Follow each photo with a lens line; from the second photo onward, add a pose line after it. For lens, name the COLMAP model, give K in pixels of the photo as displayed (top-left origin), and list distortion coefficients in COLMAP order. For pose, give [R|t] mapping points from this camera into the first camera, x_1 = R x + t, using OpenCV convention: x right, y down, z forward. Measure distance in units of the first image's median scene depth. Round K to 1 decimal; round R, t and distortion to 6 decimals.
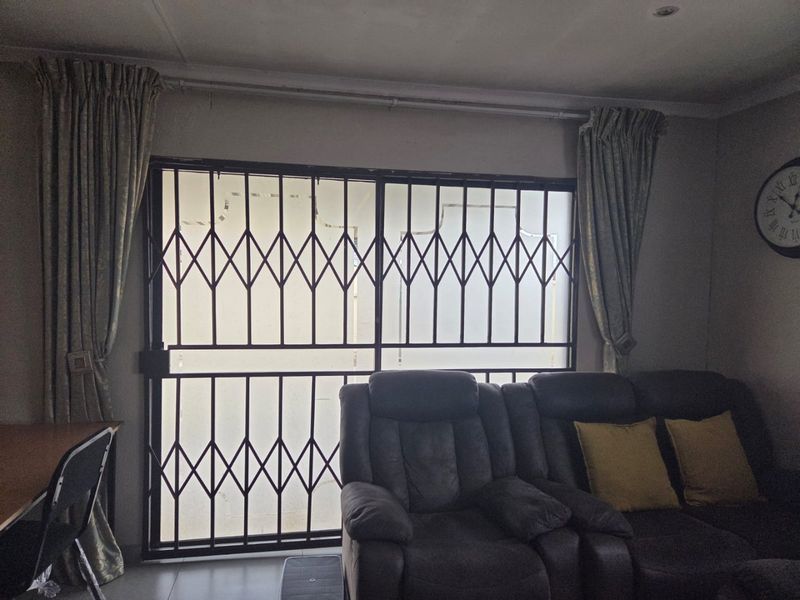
lens RADIAL K [[531.9, 0, 400.0], [0, 531.9, 300.0], [0, 0, 1]] dist [0.074466, -0.001802]
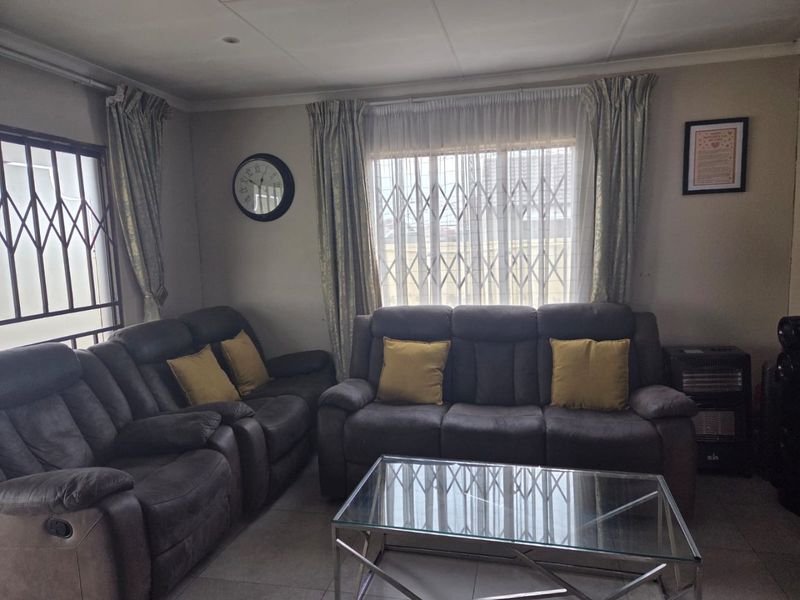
lens RADIAL K [[531.9, 0, 400.0], [0, 531.9, 300.0], [0, 0, 1]] dist [0.074466, -0.001802]
pose [[0.426785, -0.142650, 0.893032, -0.443269], [0.090593, 0.989258, 0.114726, 0.003819], [-0.899804, 0.031939, 0.435124, 0.016393]]
